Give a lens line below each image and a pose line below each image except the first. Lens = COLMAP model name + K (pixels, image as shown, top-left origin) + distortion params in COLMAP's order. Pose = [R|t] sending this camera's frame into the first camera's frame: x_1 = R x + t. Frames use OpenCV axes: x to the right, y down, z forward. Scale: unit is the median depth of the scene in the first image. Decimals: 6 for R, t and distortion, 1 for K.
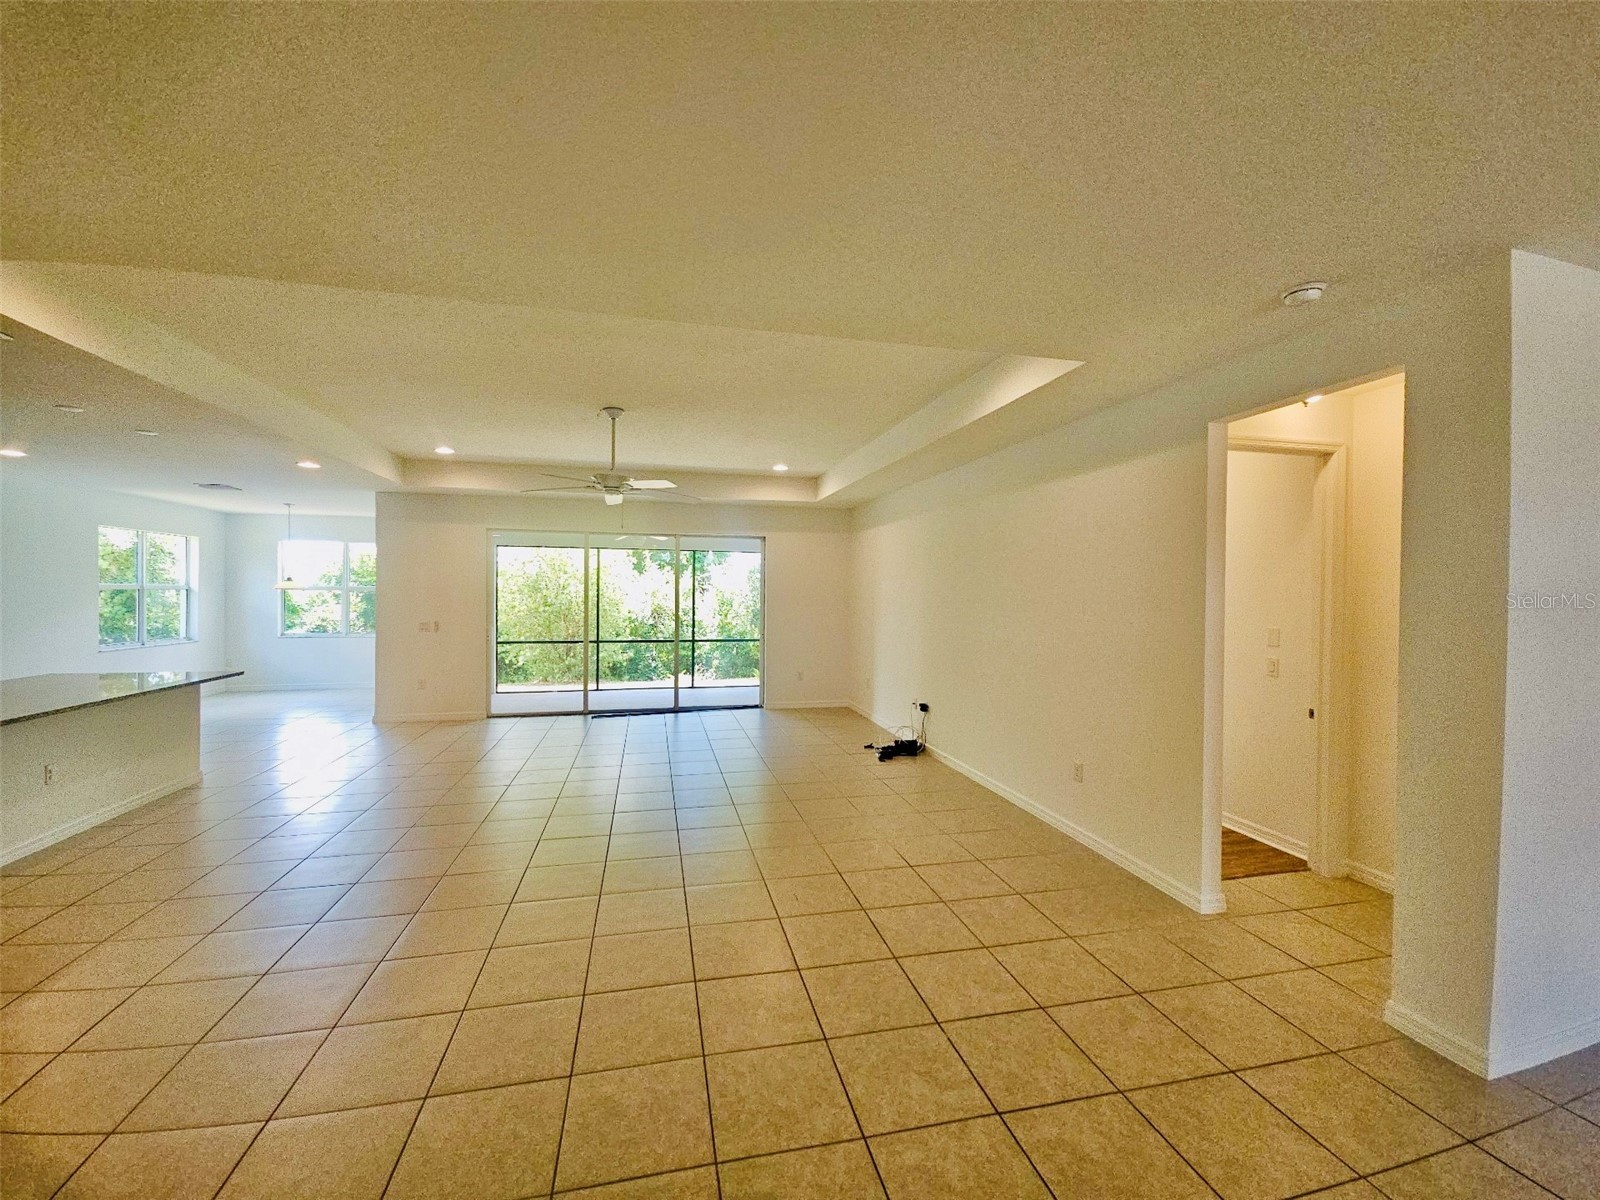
lens RADIAL K [[650.3, 0, 795.5], [0, 650.3, 599.1], [0, 0, 1]] dist [0.000716, -0.000105]
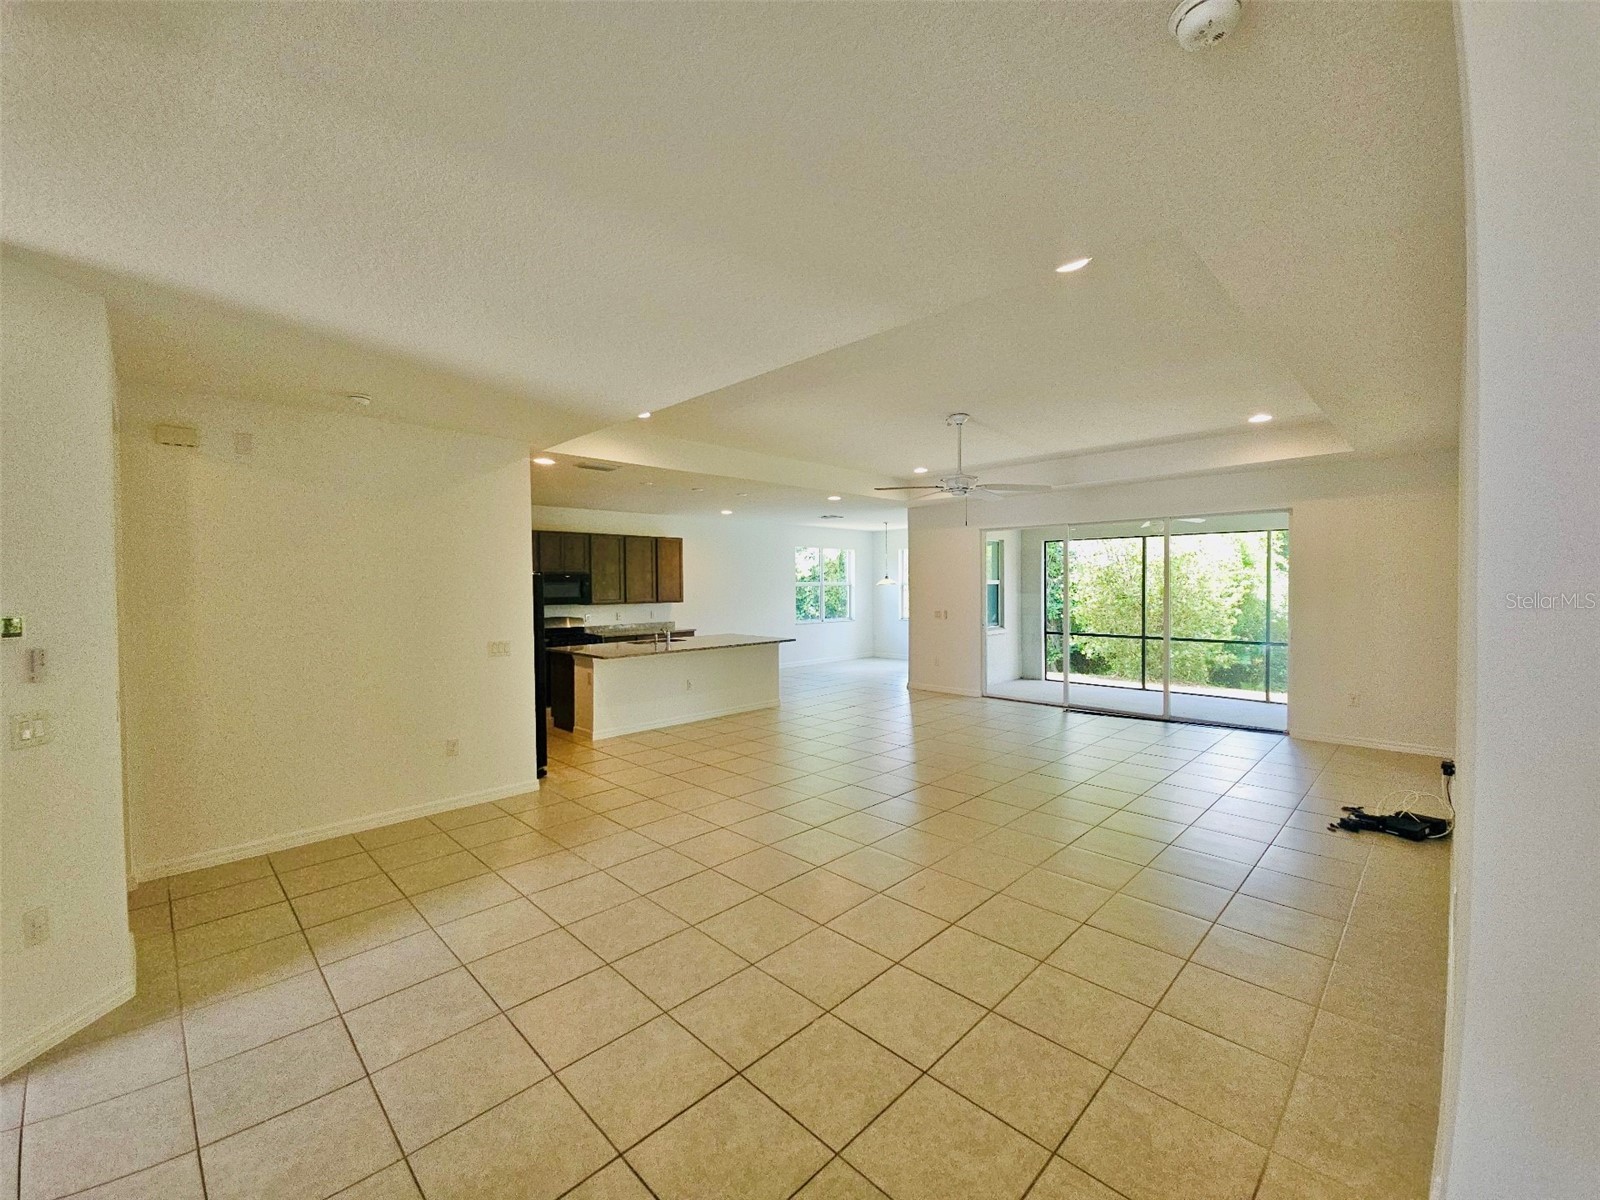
lens RADIAL K [[650.3, 0, 795.5], [0, 650.3, 599.1], [0, 0, 1]] dist [0.000716, -0.000105]
pose [[0.529381, 0.008367, -0.848343, 0.285798], [0.001445, 0.999941, 0.010764, 0.000147], [0.848383, -0.006925, 0.529338, 0.116953]]
